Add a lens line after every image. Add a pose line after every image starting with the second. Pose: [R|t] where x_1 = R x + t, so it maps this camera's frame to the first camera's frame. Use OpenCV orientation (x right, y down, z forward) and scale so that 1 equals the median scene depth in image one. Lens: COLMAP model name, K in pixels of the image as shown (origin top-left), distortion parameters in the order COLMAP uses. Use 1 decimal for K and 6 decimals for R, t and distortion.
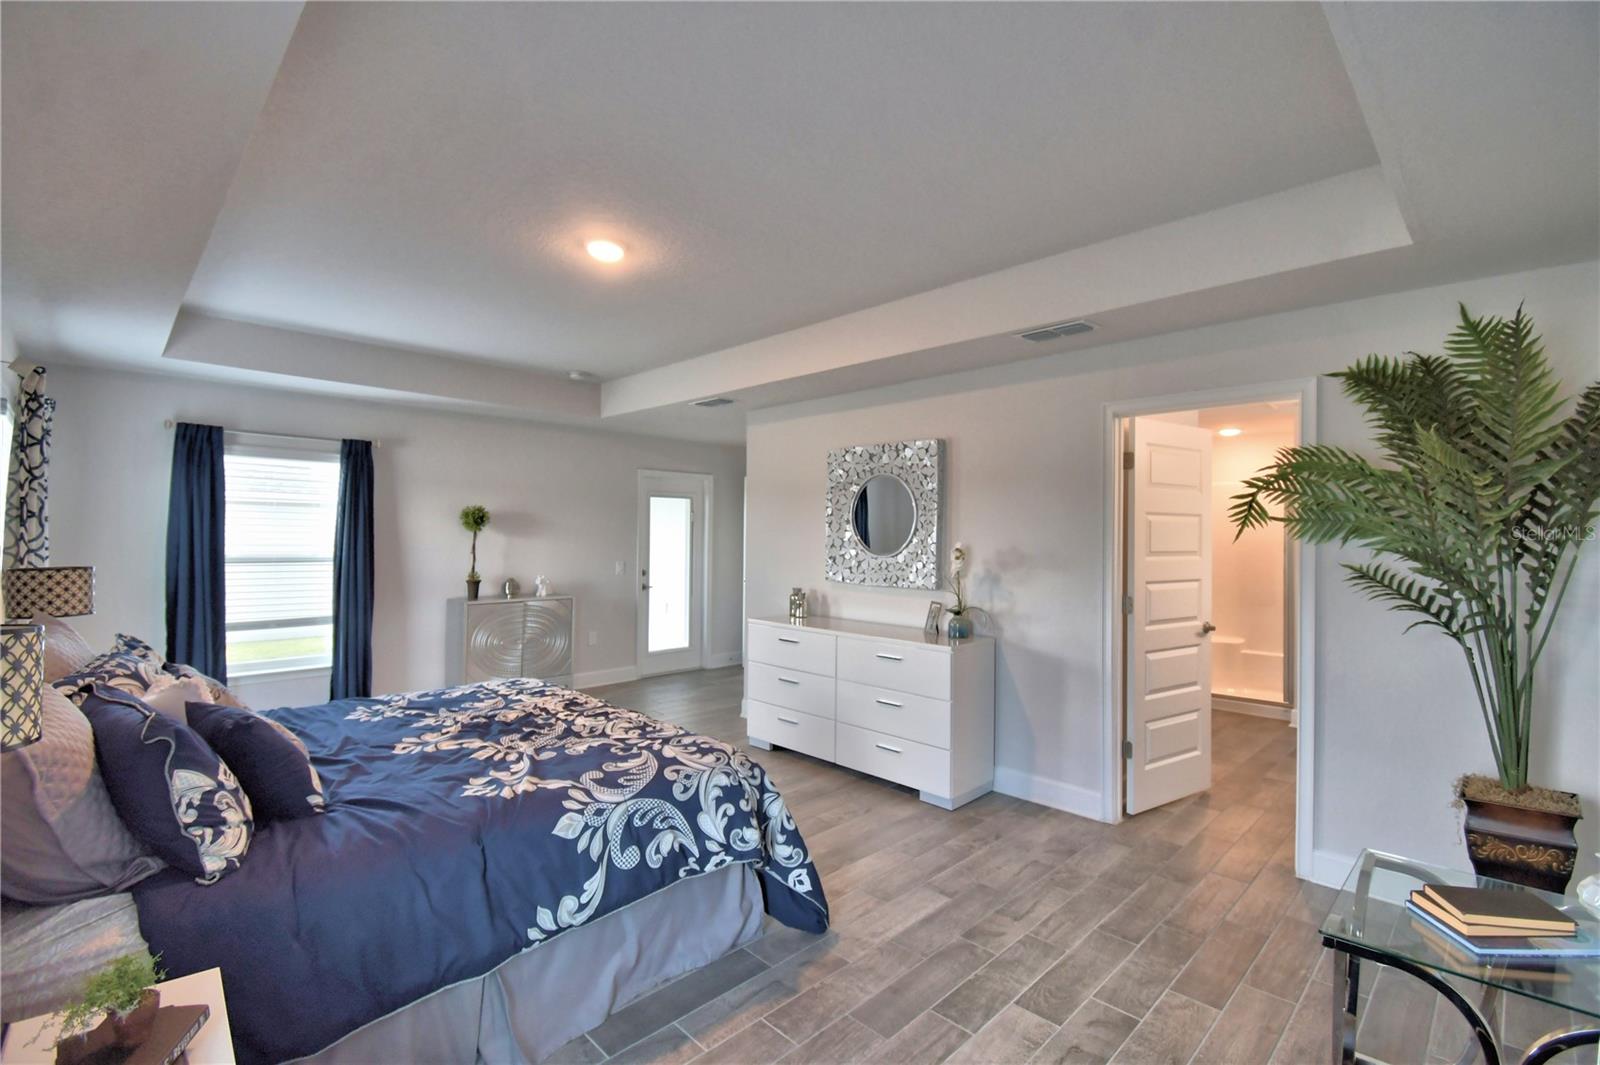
lens RADIAL K [[704.8, 0, 791.8], [0, 704.8, 534.6], [0, 0, 1]] dist [0.000823, -0.015360]
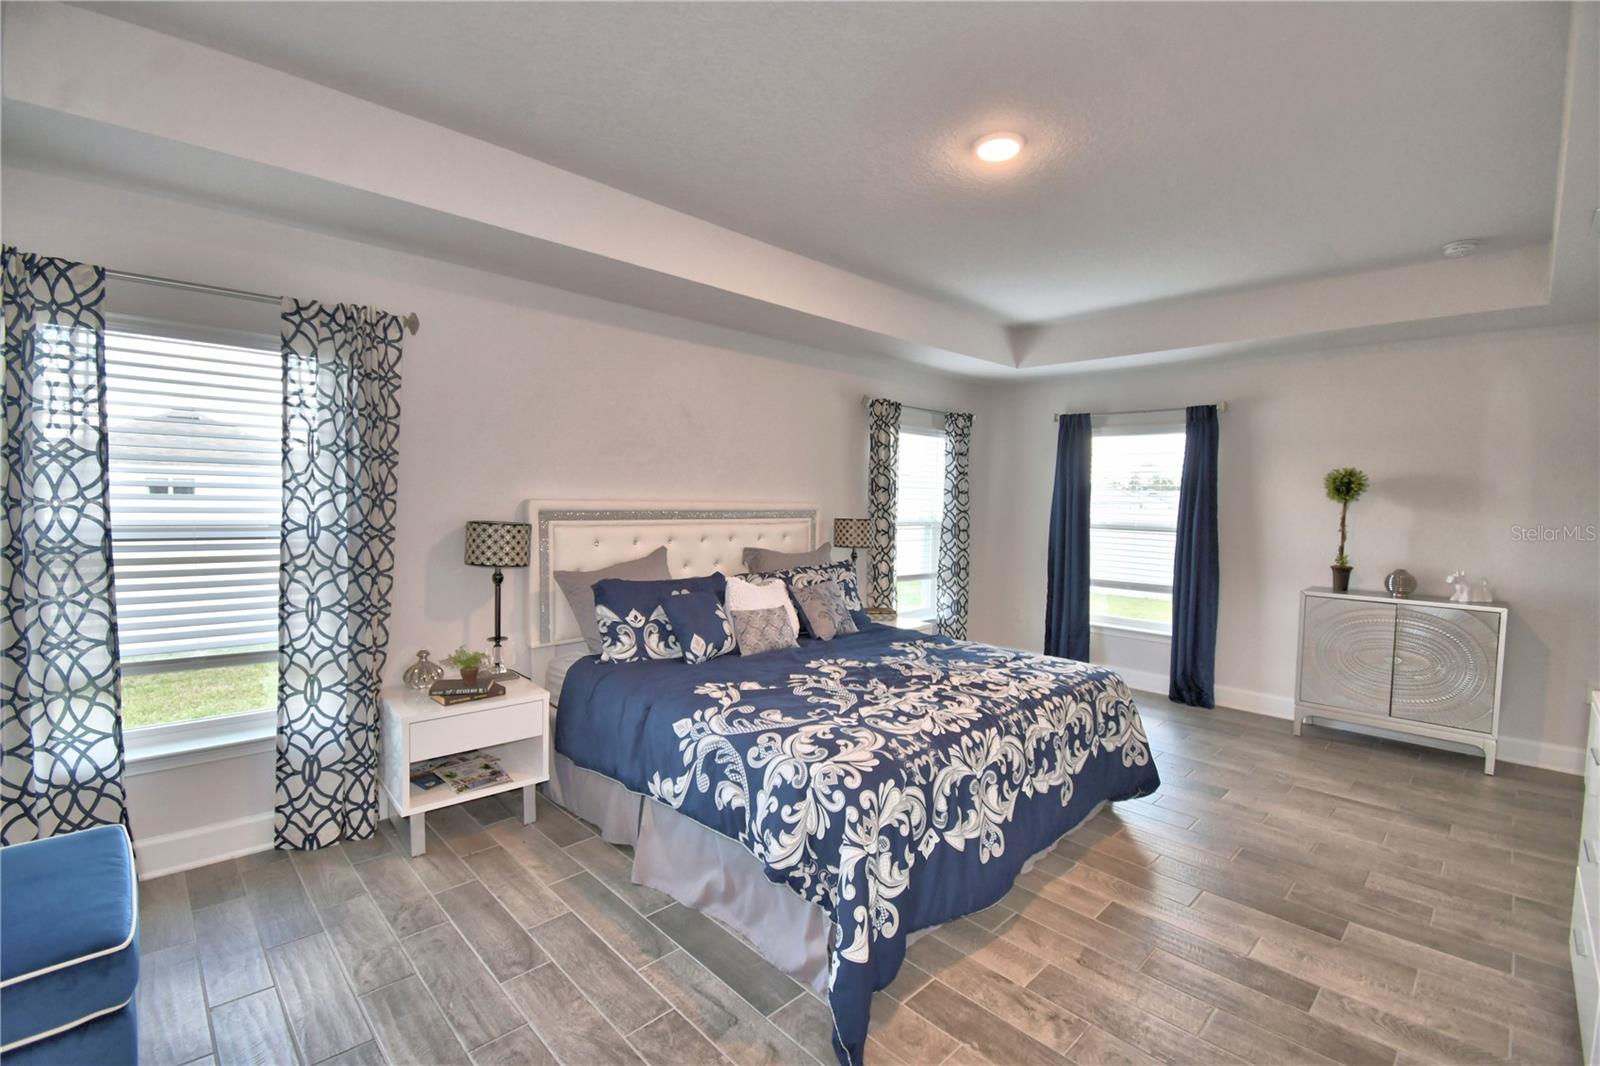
lens RADIAL K [[704.8, 0, 805.2], [0, 704.8, 525.6], [0, 0, 1]] dist [0.000823, -0.015360]
pose [[-0.003073, 0.028738, -0.999582, 0.695737], [-0.017057, 0.999440, 0.028786, 0.018891], [0.999850, 0.017138, -0.002581, 0.937479]]
